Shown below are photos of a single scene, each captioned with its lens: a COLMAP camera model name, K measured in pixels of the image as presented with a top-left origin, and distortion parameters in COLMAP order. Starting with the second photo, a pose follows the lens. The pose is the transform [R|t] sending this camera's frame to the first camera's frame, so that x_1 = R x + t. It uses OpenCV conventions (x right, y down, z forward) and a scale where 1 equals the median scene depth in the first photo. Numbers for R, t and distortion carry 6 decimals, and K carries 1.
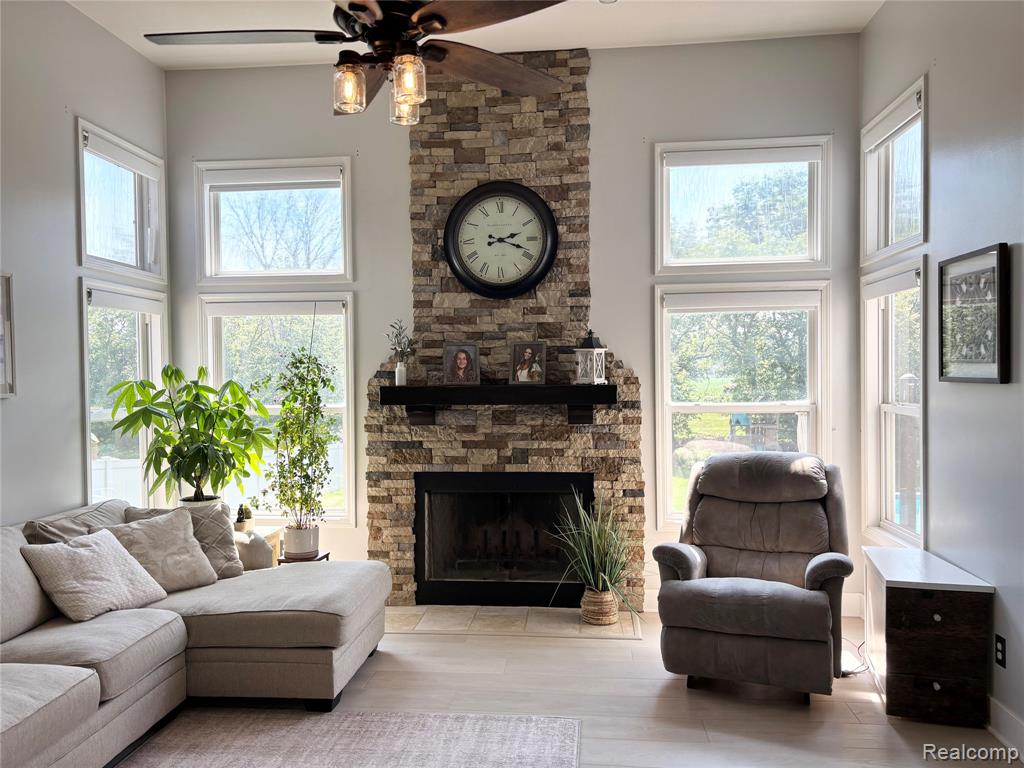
lens RADIAL K [[768.8, 0, 508.3], [0, 768.8, 393.9], [0, 0, 1]] dist [0.048346, -0.052882]
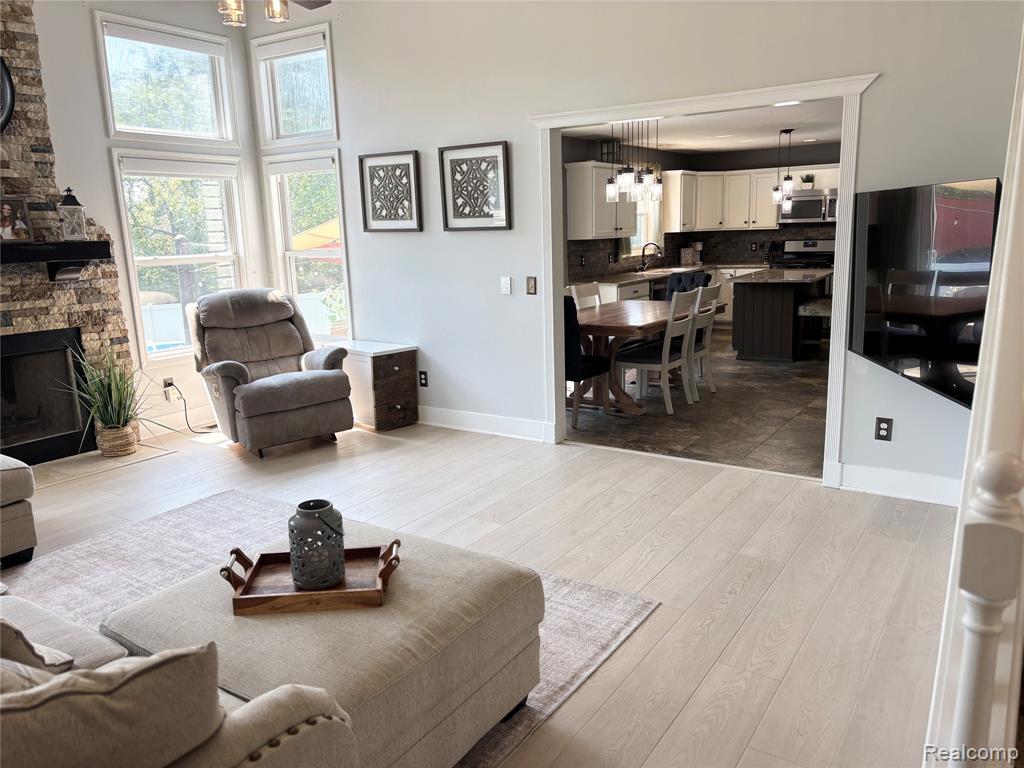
lens RADIAL K [[768.8, 0, 512.5], [0, 768.8, 391.9], [0, 0, 1]] dist [0.048346, -0.052882]
pose [[0.463966, -0.187033, 0.865884, -0.561718], [0.045355, 0.981191, 0.187637, 0.017101], [-0.884691, -0.047785, 0.463722, -0.028110]]
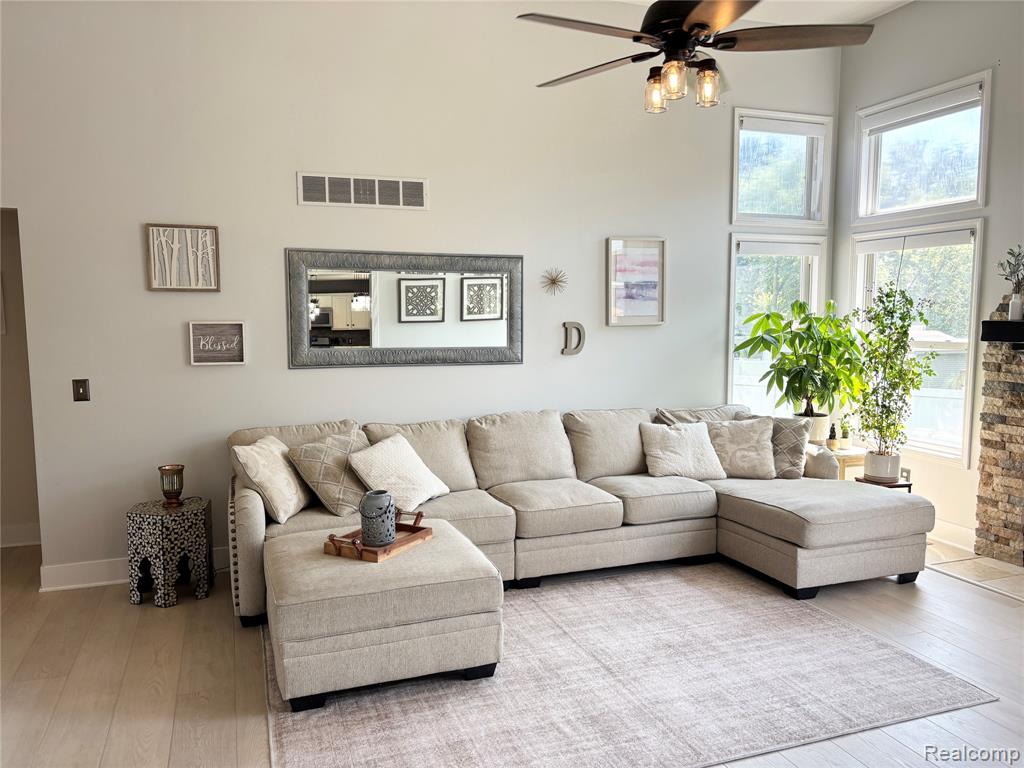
lens RADIAL K [[768.8, 0, 509.3], [0, 768.8, 391.1], [0, 0, 1]] dist [0.048346, -0.052882]
pose [[0.436485, 0.097756, -0.894385, 0.421690], [-0.022270, 0.994949, 0.097879, -0.004205], [0.899436, -0.022805, 0.436458, 0.078686]]
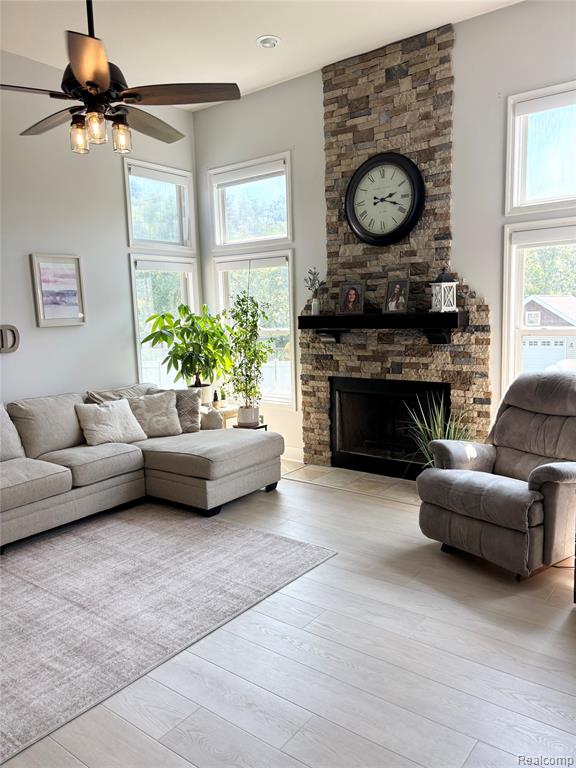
lens RADIAL K [[576.6, 0, 280.9], [0, 576.6, 388.2], [0, 0, 1]] dist [0.048346, -0.052882]
pose [[0.845998, 0.056584, -0.530176, 0.381222], [0.008919, 0.992712, 0.120182, -0.005109], [0.533112, -0.106402, 0.839327, 0.059362]]
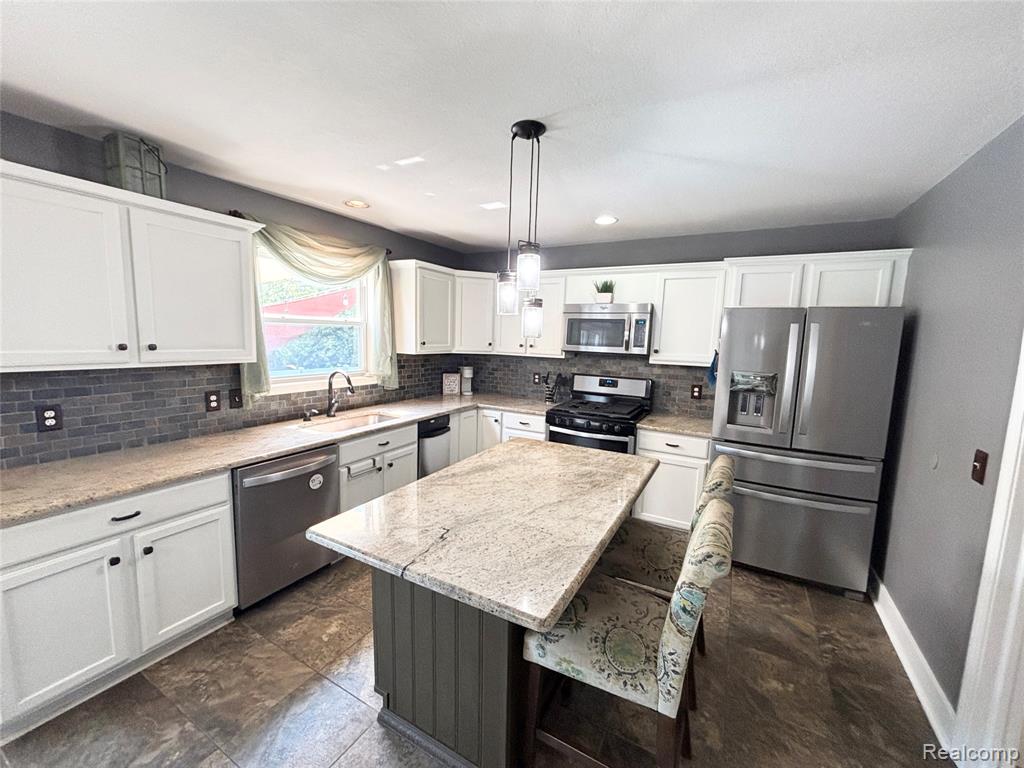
lens RADIAL K [[413.6, 0, 509.5], [0, 413.6, 385.6], [0, 0, 1]] dist [-0.000266, 0.000693]
pose [[0.397852, -0.087671, 0.913251, 0.910817], [-0.014867, 0.994677, 0.101965, -0.015879], [-0.917329, -0.054145, 0.394431, 0.113623]]
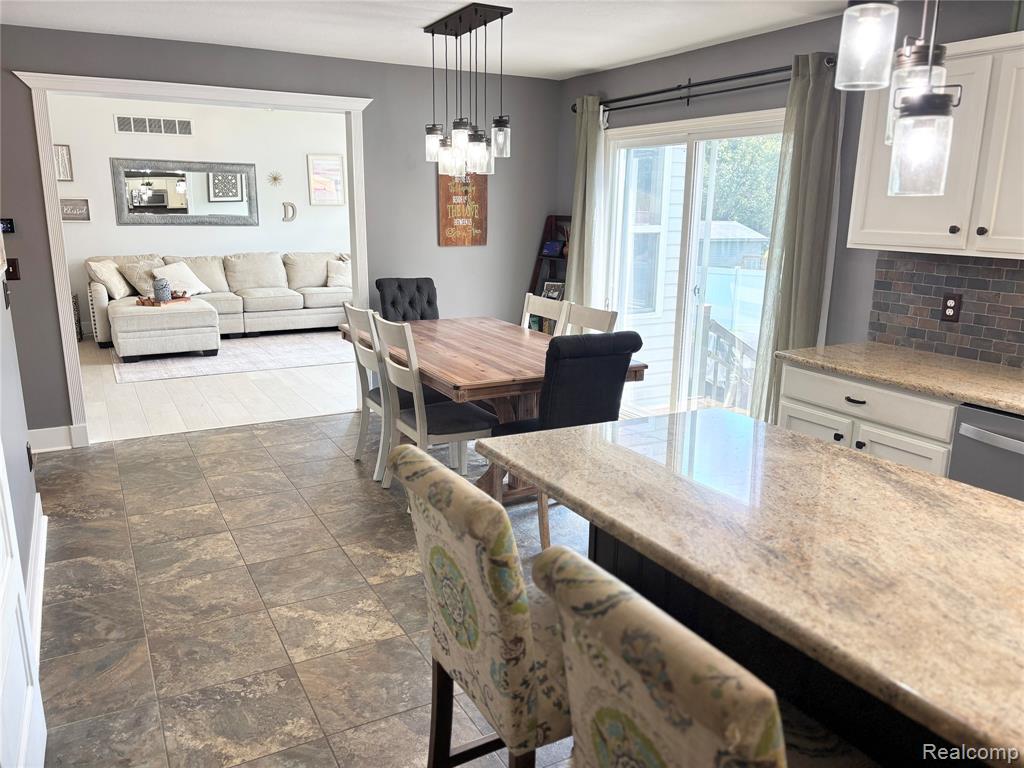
lens RADIAL K [[768.8, 0, 515.7], [0, 768.8, 391.2], [0, 0, 1]] dist [0.048346, -0.052882]
pose [[0.576830, 0.212510, -0.788737, 1.424583], [-0.039938, 0.971749, 0.232612, -0.012174], [0.815887, -0.102677, 0.569022, -0.050692]]
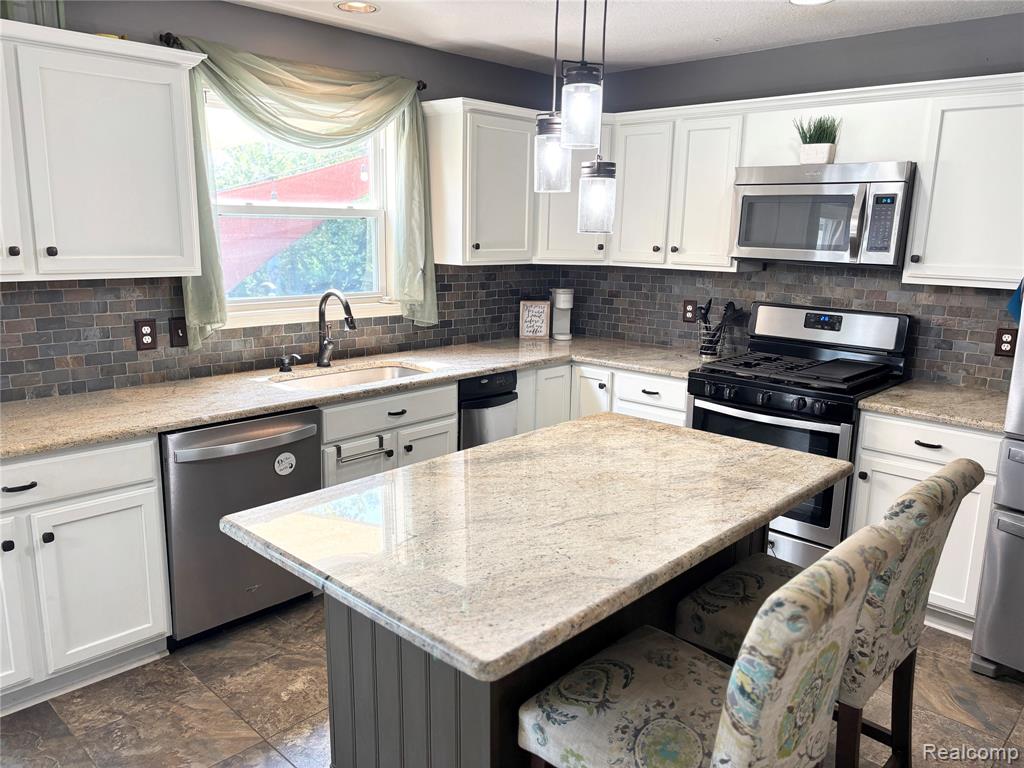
lens RADIAL K [[768.8, 0, 507.3], [0, 768.8, 388.8], [0, 0, 1]] dist [0.048346, -0.052882]
pose [[0.617084, -0.137897, 0.774720, 0.915242], [-0.009629, 0.983128, 0.182663, -0.014333], [-0.786838, -0.120178, 0.605345, 0.029221]]
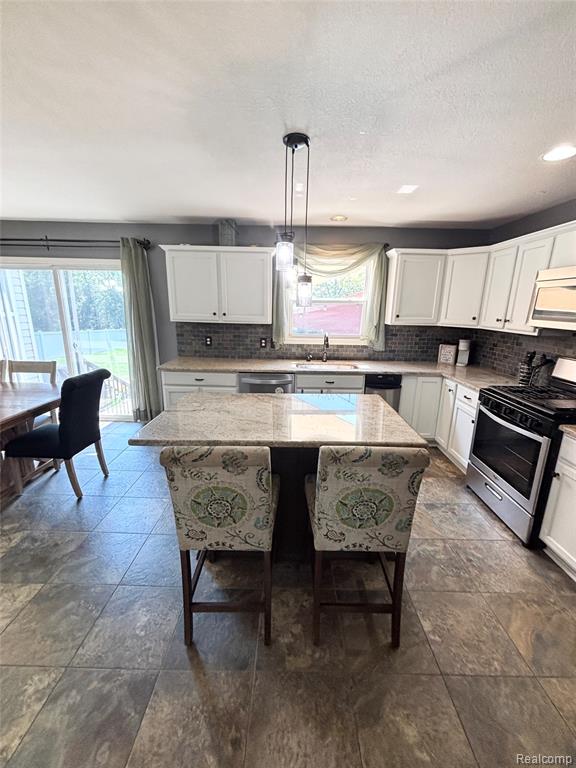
lens RADIAL K [[310.2, 0, 288.9], [0, 310.2, 384.1], [0, 0, 1]] dist [-0.000266, 0.000693]
pose [[0.994555, 0.005996, 0.104038, 1.209722], [-0.029204, 0.974377, 0.223018, -0.013341], [-0.100035, -0.224842, 0.969247, -0.131077]]
